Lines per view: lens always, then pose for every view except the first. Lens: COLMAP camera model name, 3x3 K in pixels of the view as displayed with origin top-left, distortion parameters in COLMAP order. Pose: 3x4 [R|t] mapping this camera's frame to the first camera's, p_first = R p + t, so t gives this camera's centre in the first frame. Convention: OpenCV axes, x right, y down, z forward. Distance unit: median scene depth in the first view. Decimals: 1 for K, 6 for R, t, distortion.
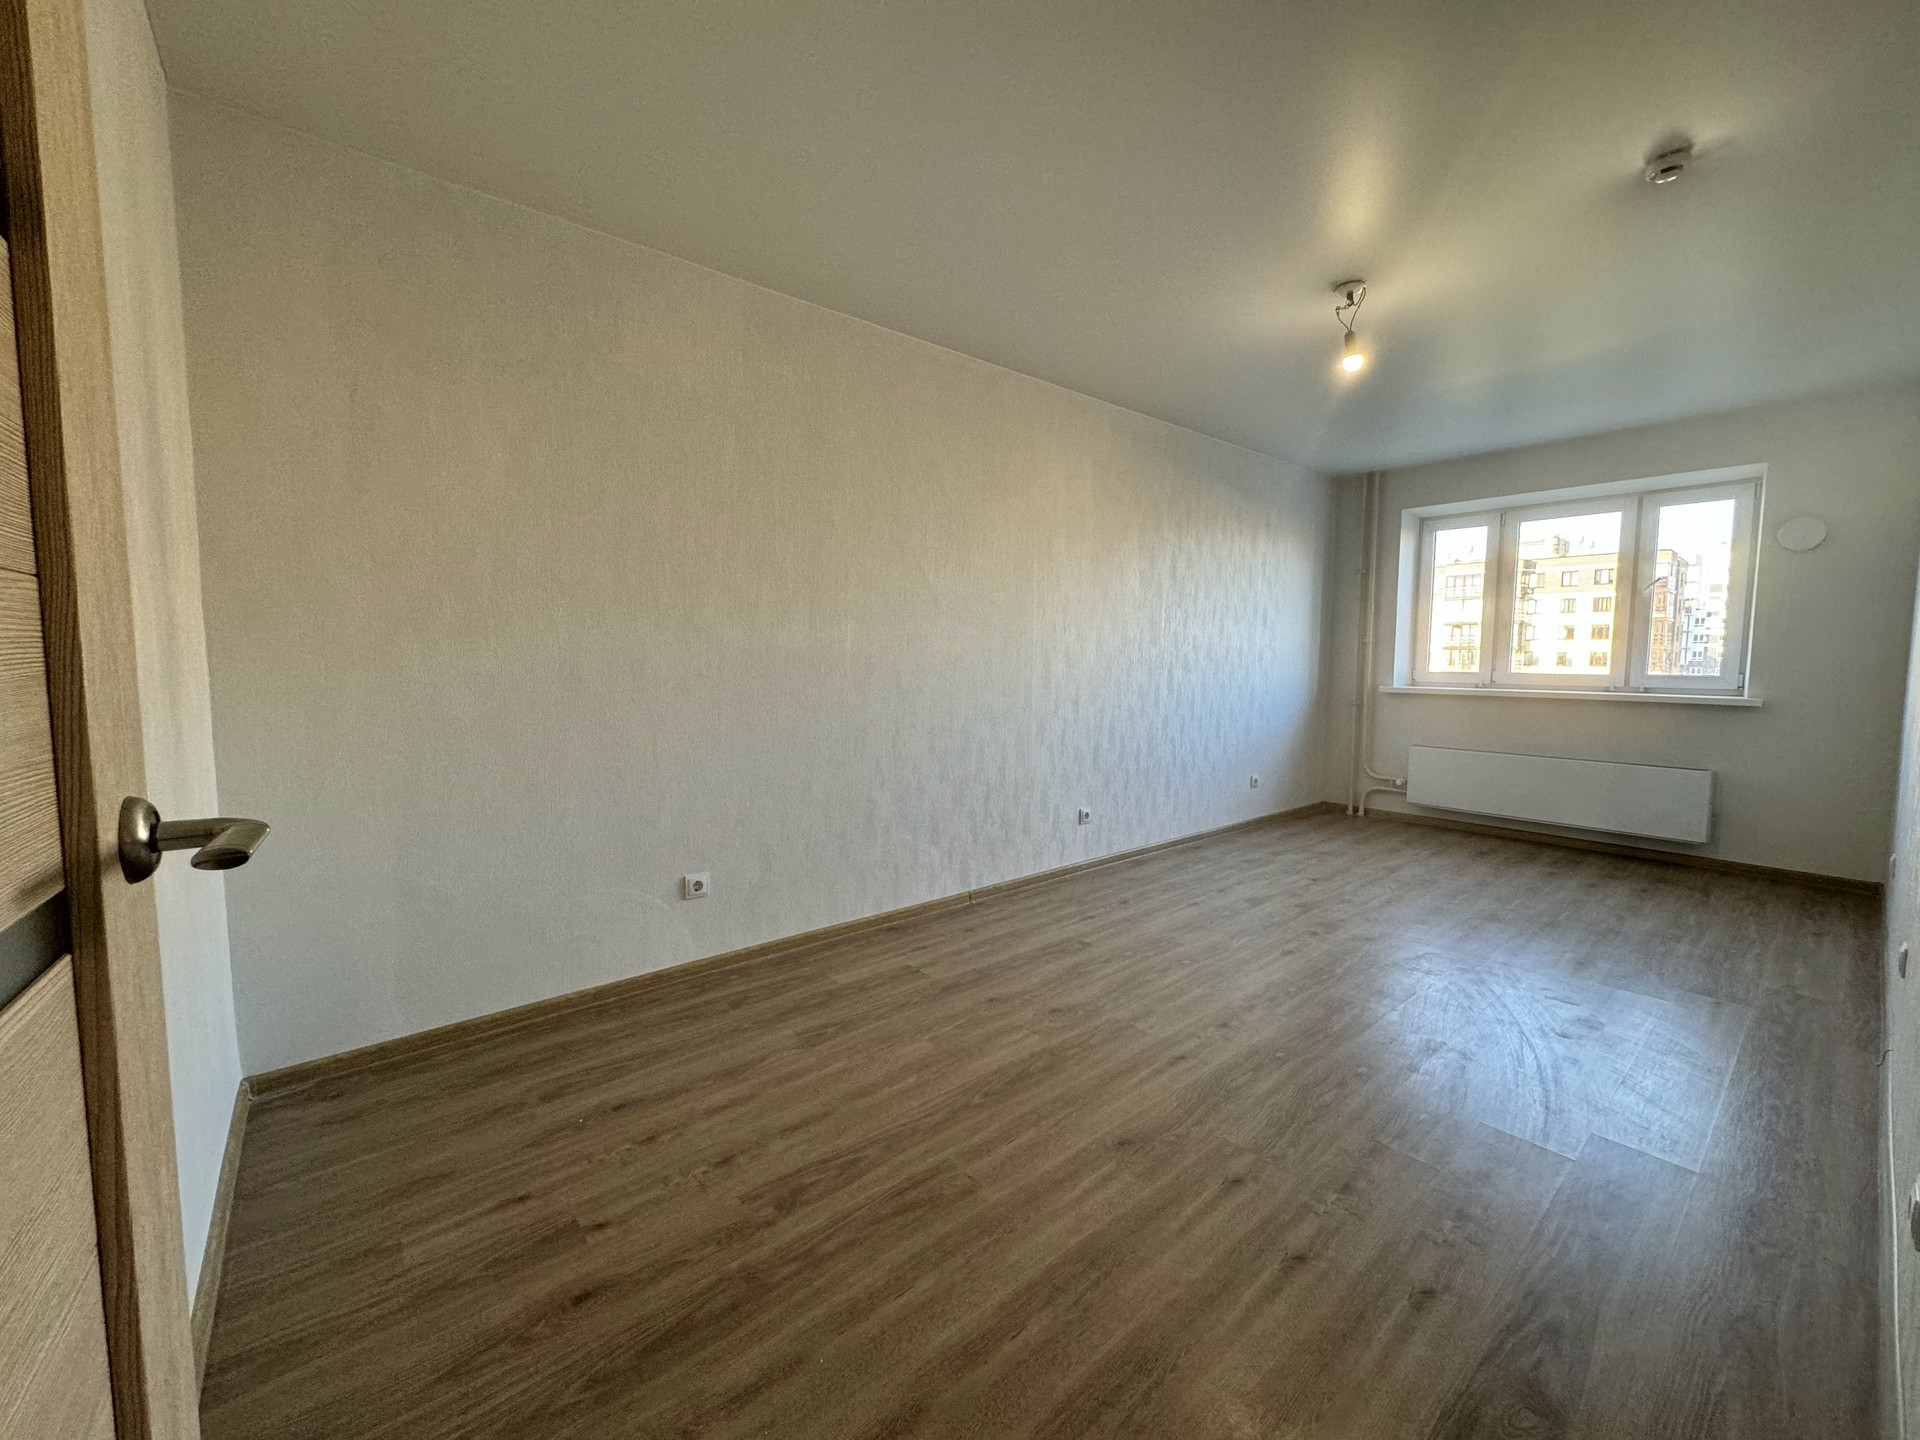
lens RADIAL K [[767.0, 0, 959.9], [0, 767.0, 717.6], [0, 0, 1]] dist [-0.002490, -0.000117]
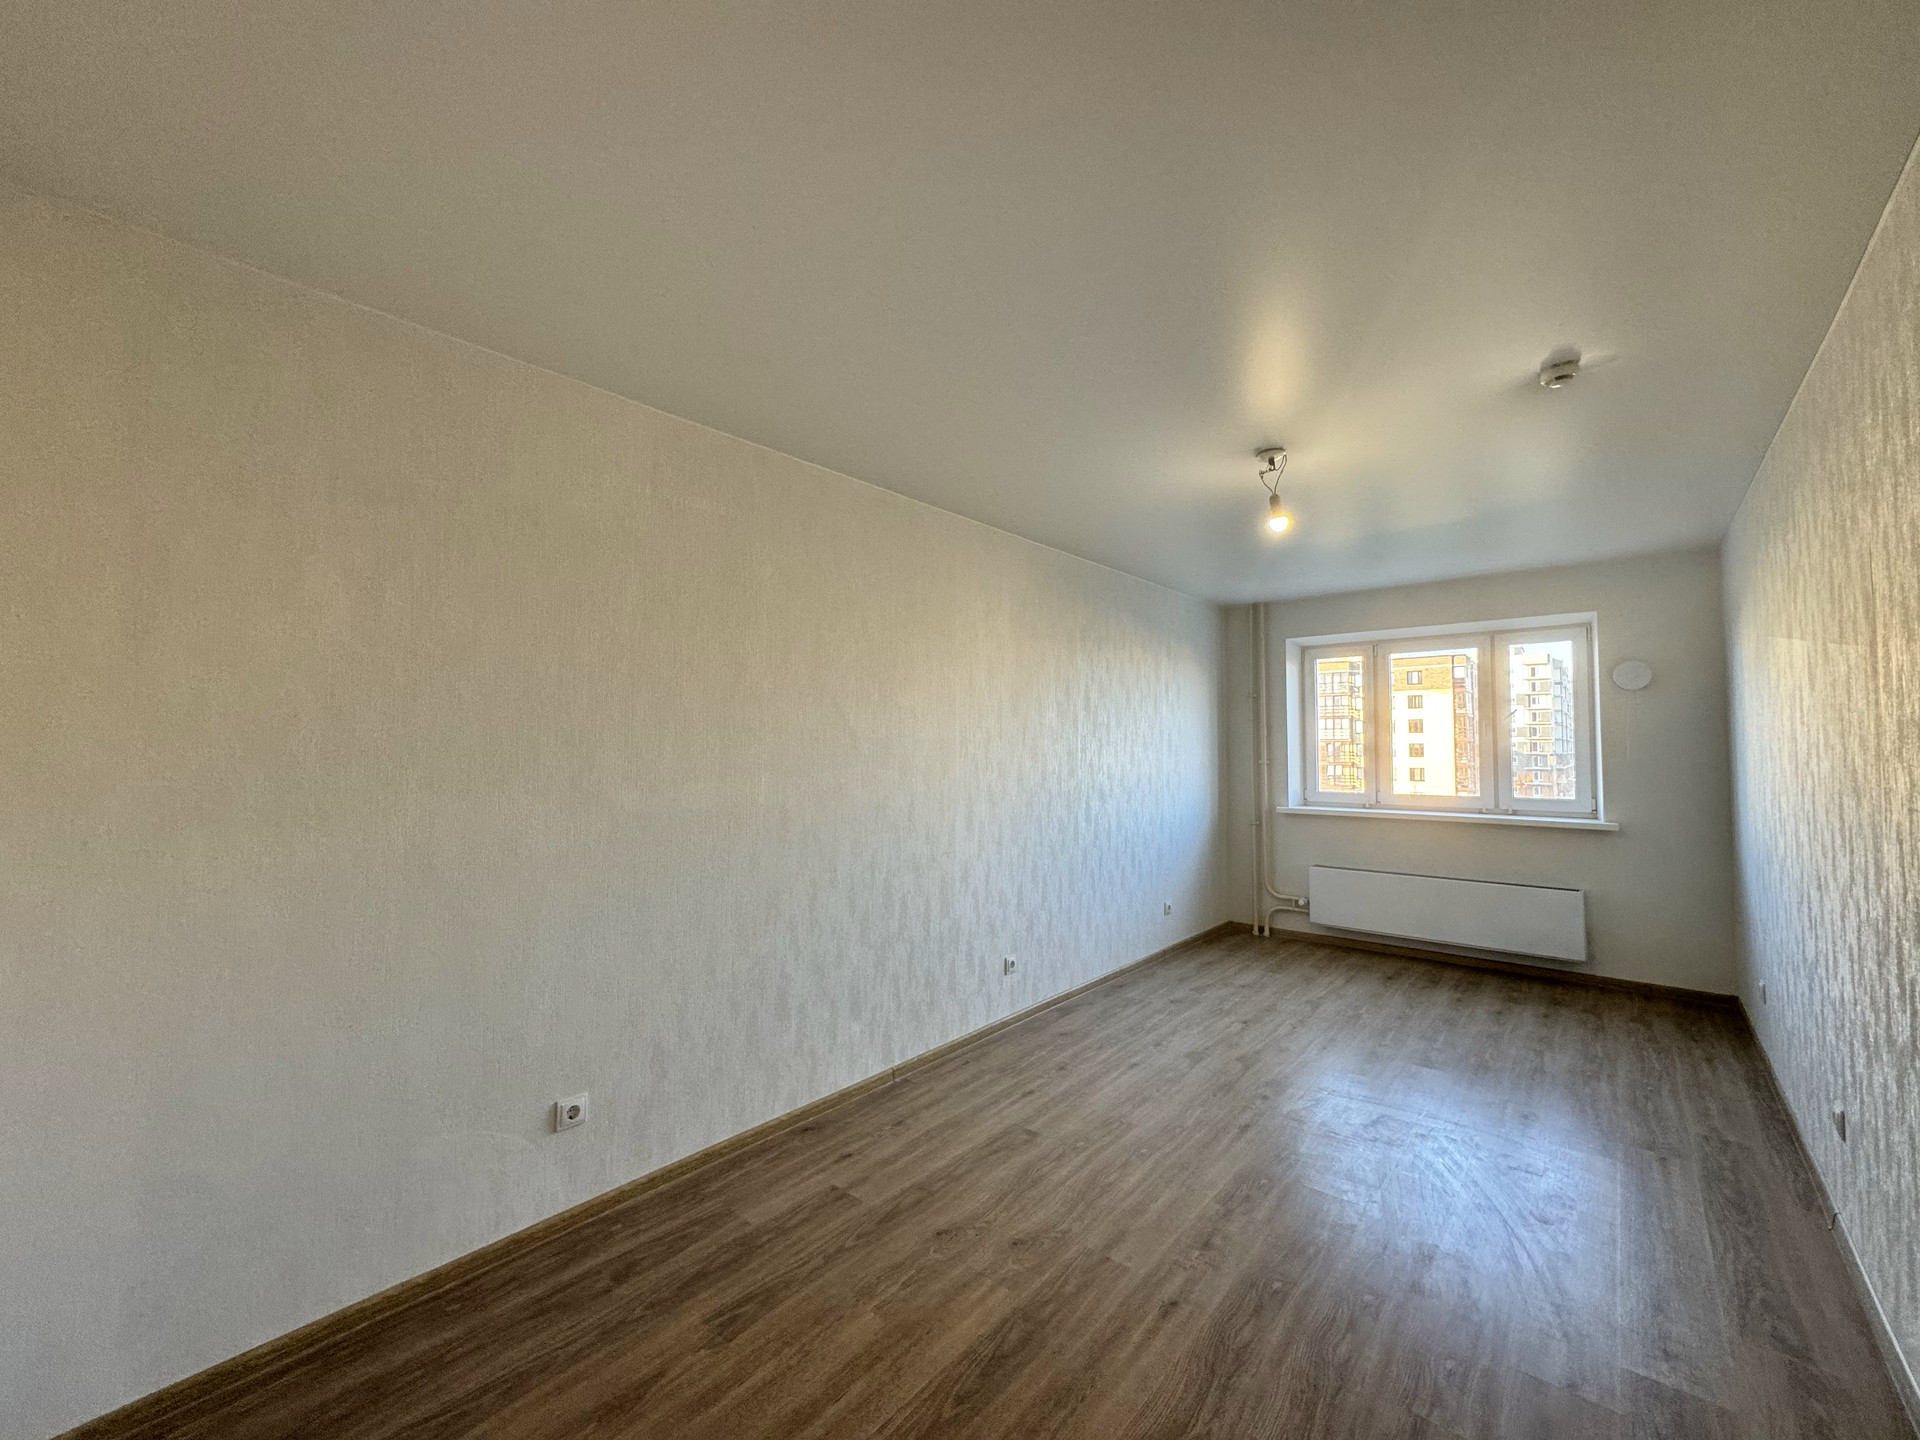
lens RADIAL K [[767.0, 0, 961.8], [0, 767.0, 717.7], [0, 0, 1]] dist [-0.002490, -0.000117]
pose [[0.987288, 0.001803, 0.158929, -0.050965], [0.017619, 0.992531, -0.120713, -0.067931], [-0.157959, 0.121979, 0.979883, 0.071570]]
